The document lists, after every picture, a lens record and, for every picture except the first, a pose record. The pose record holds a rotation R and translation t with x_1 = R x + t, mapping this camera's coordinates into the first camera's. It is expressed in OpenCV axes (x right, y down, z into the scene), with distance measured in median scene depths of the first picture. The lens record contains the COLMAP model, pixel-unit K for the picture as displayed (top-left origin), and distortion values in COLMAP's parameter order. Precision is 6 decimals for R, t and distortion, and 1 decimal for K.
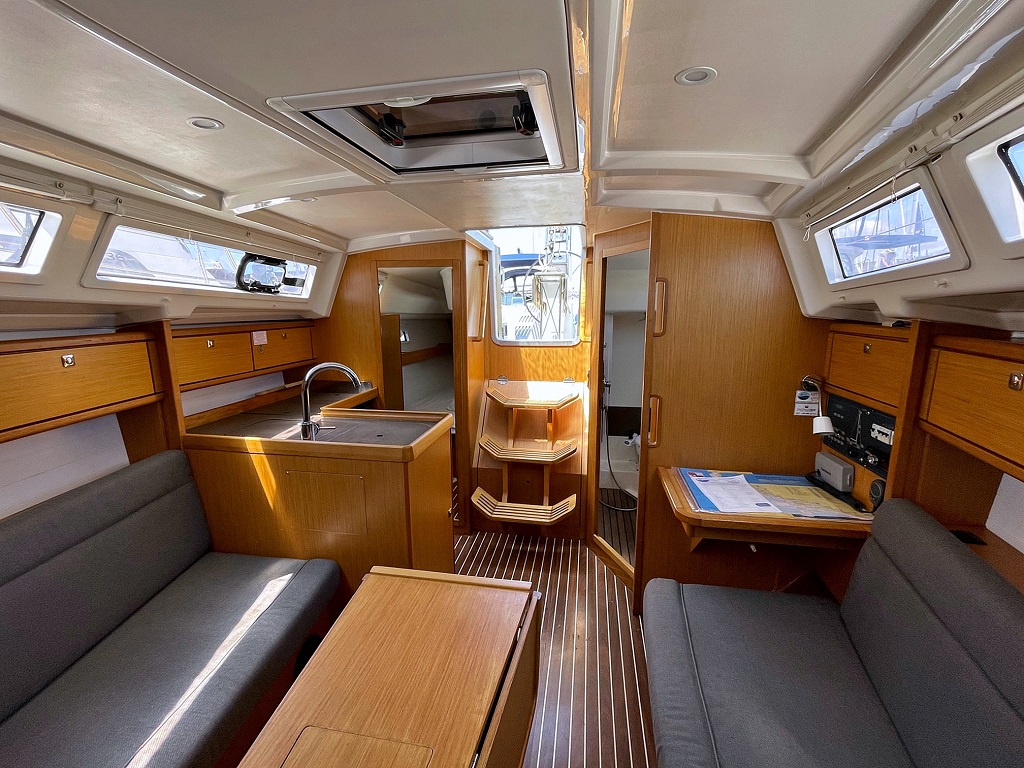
lens RADIAL K [[423.6, 0, 509.3], [0, 423.6, 383.5], [0, 0, 1]] dist [-0.000068, -0.000794]
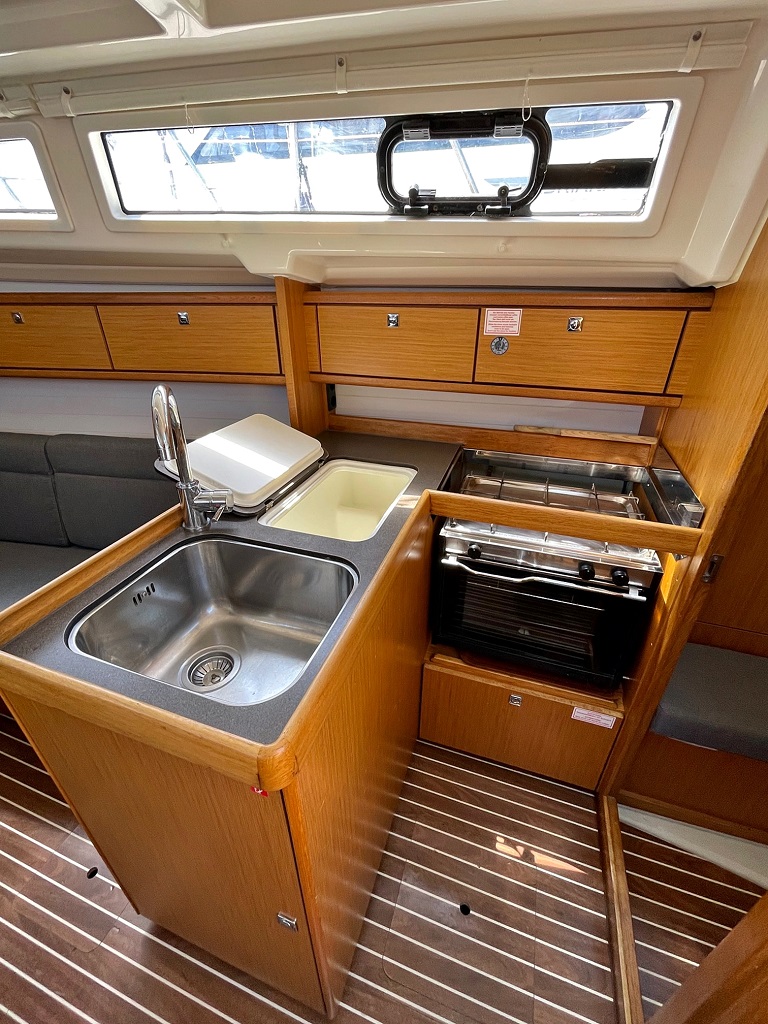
lens RADIAL K [[423.6, 0, 384.8], [0, 423.6, 507.0], [0, 0, 1]] dist [-0.000068, -0.000794]
pose [[-0.145444, 0.494210, -0.857089, -0.015215], [-0.168616, 0.841245, 0.513688, -0.174770], [0.974892, 0.219232, -0.039022, 1.021080]]
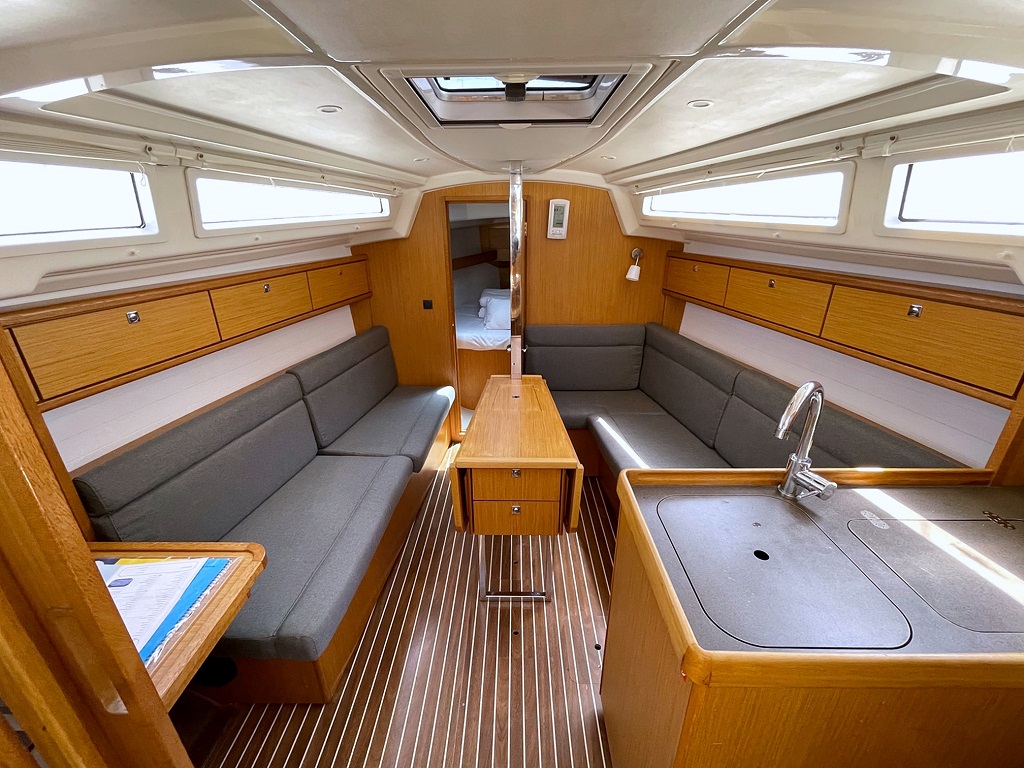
lens RADIAL K [[423.6, 0, 509.3], [0, 423.6, 383.5], [0, 0, 1]] dist [-0.000068, -0.000794]
pose [[-0.985189, 0.100053, -0.139257, 0.033791], [0.011408, 0.848564, 0.528969, -0.290191], [0.171093, 0.519546, -0.837138, 1.124013]]
